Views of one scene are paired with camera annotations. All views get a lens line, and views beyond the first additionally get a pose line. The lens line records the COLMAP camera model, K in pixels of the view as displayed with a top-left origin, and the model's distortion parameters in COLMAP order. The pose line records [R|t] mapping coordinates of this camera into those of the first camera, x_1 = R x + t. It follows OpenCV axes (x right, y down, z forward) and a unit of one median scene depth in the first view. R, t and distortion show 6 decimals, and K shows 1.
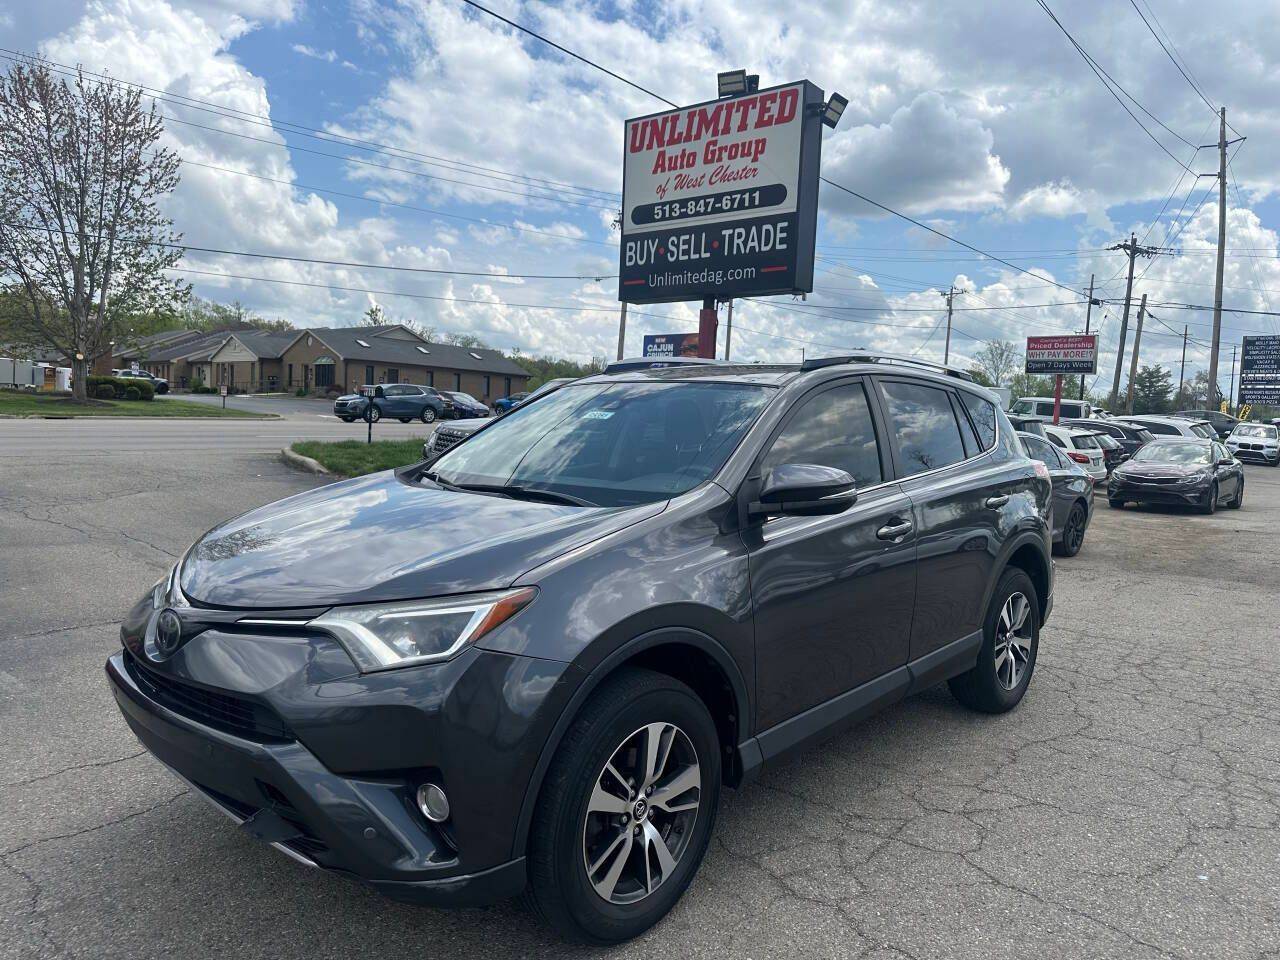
lens RADIAL K [[977.3, 0, 641.5], [0, 977.3, 488.6], [0, 0, 1]] dist [0.087366, -0.133764]
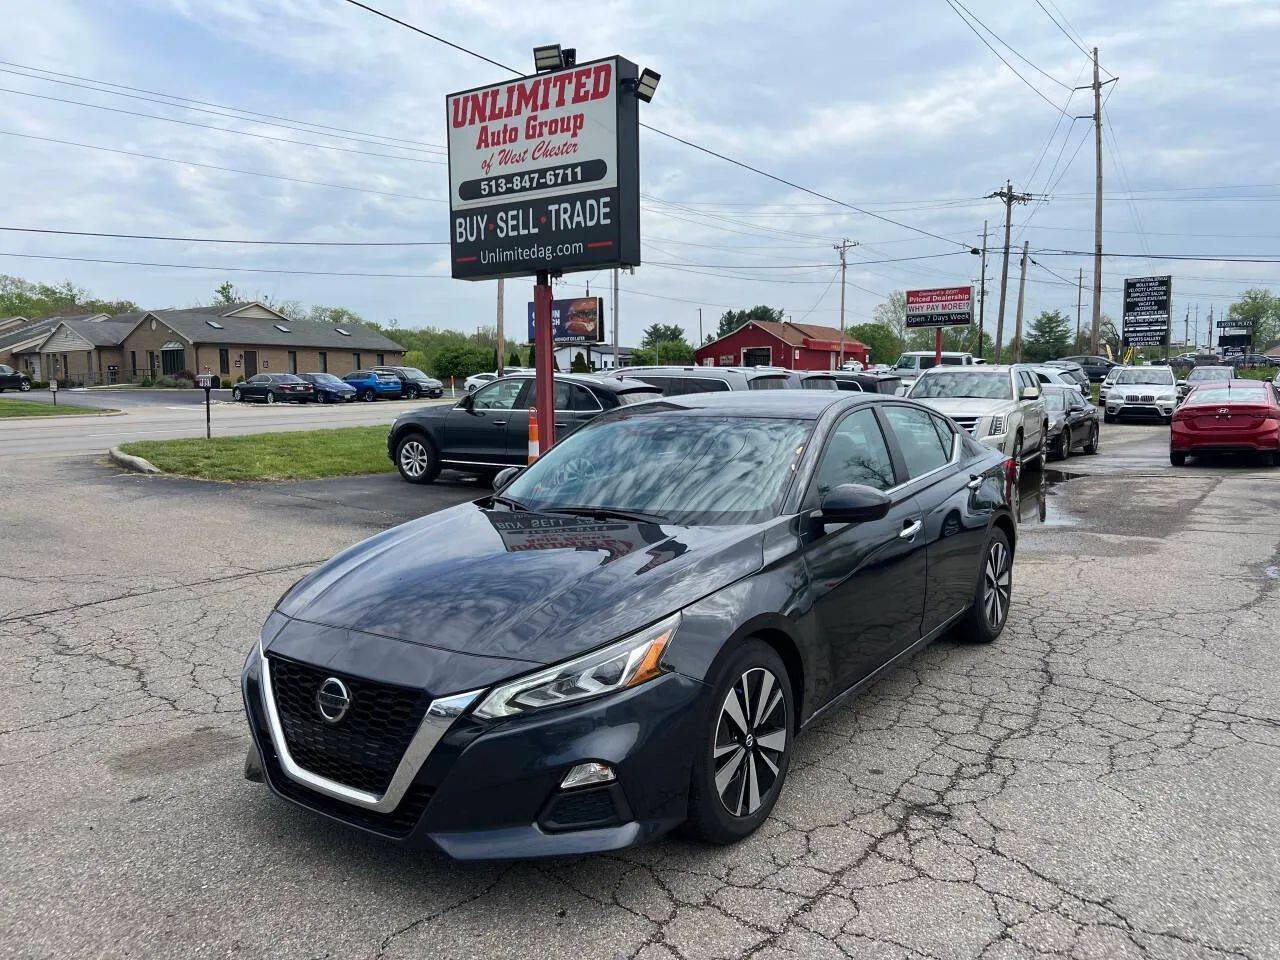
lens RADIAL K [[1047.1, 0, 661.5], [0, 1047.1, 483.9], [0, 0, 1]] dist [0.043124, -0.038530]
pose [[0.992076, -0.061471, 0.109574, 0.060128], [0.059164, 0.997955, 0.024180, -0.000544], [-0.110836, -0.017505, 0.993685, -0.072572]]
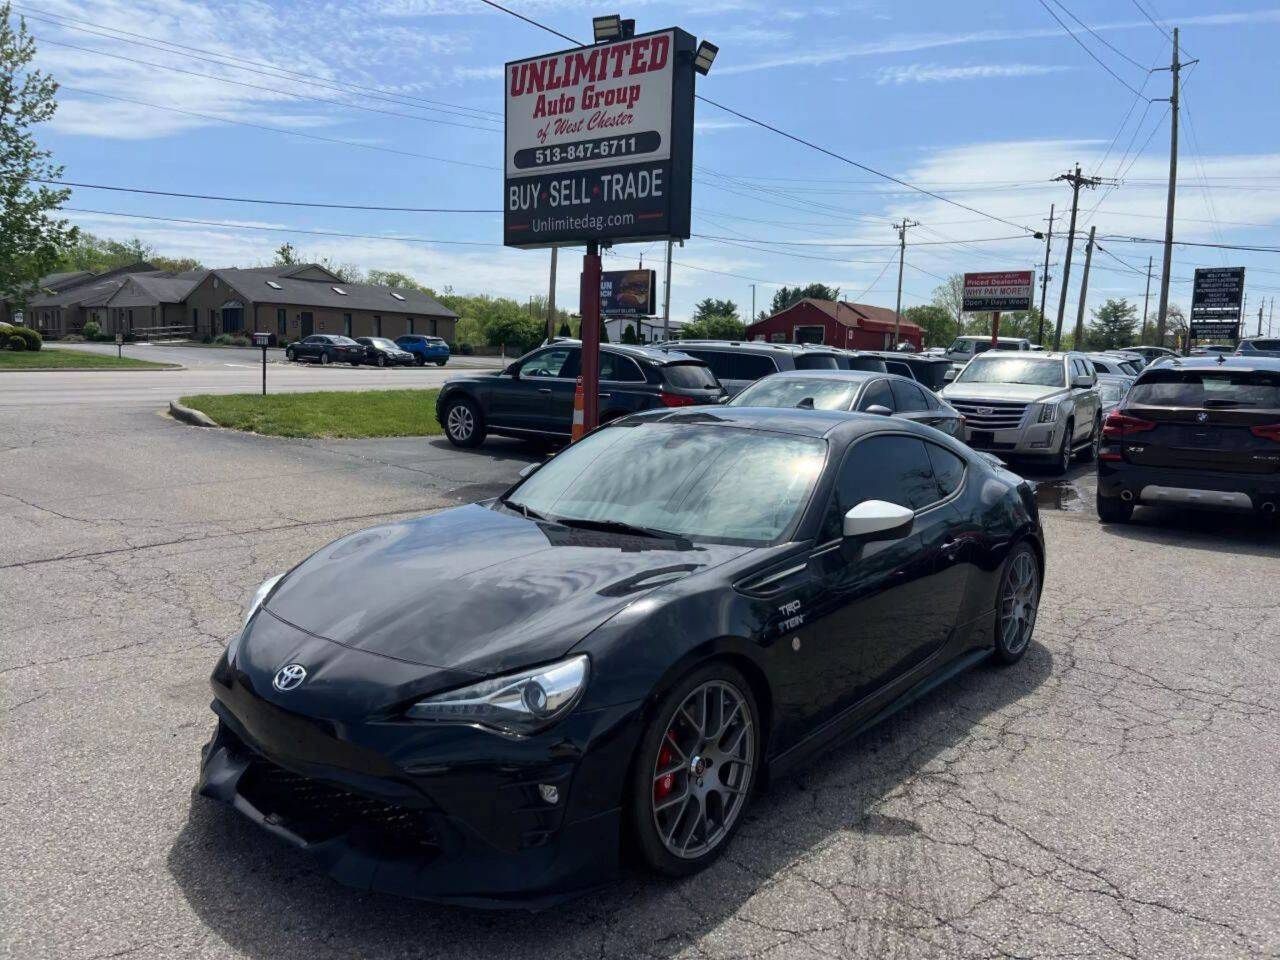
lens RADIAL K [[1053.6, 0, 649.5], [0, 1053.6, 478.2], [0, 0, 1]] dist [0.027915, -0.006370]
pose [[0.998329, -0.019928, 0.054246, 0.064683], [0.017785, 0.999053, 0.039711, 0.002992], [-0.054986, -0.038680, 0.997738, -0.085607]]
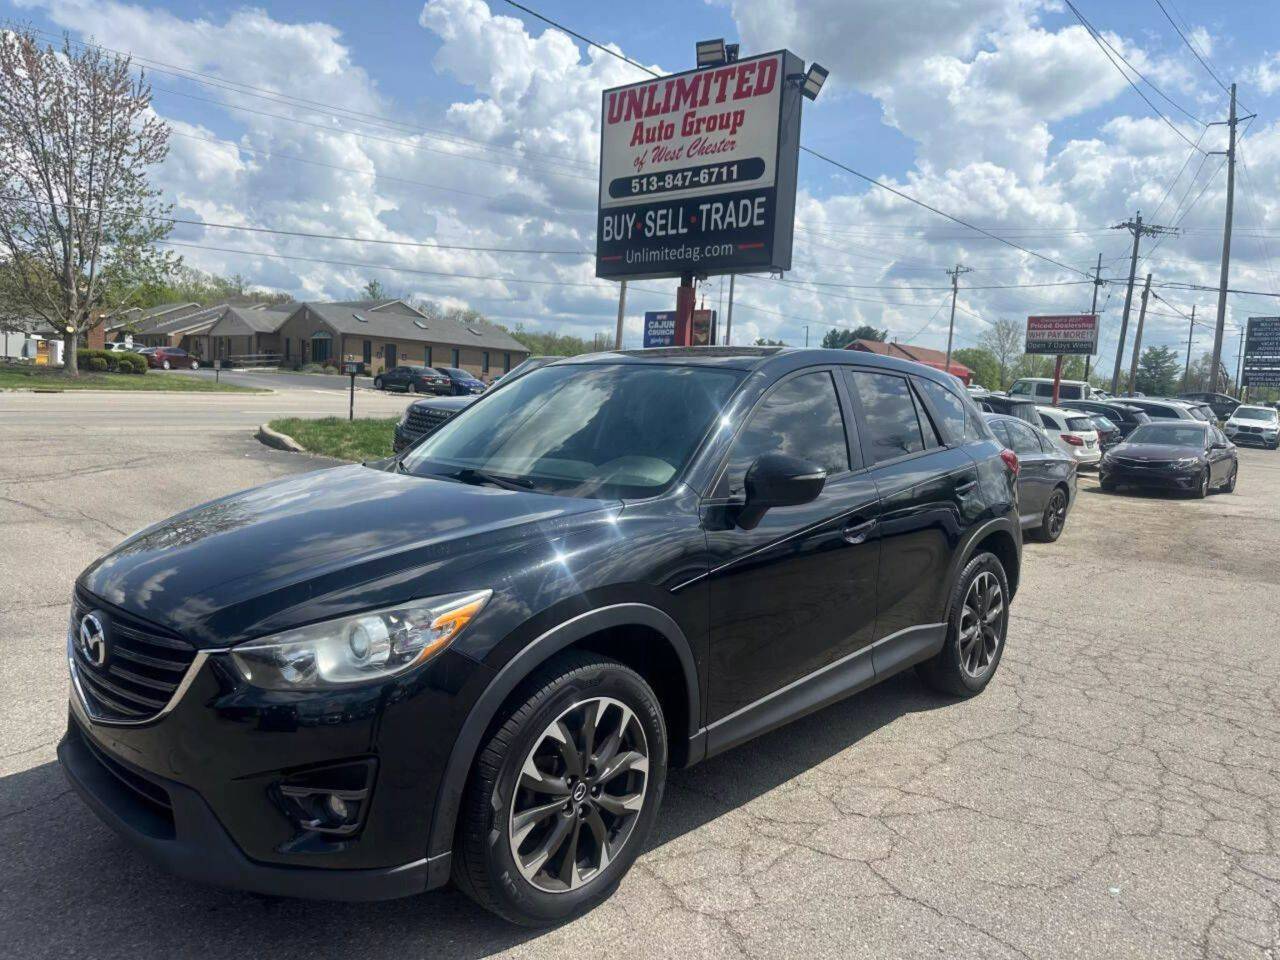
lens RADIAL K [[981.0, 0, 648.3], [0, 981.0, 497.5], [0, 0, 1]] dist [0.069352, -0.106943]
pose [[0.999973, 0.007135, 0.002006, 0.030221], [-0.007195, 0.999472, 0.031679, -0.003899], [-0.001779, -0.031692, 0.999496, 0.014543]]
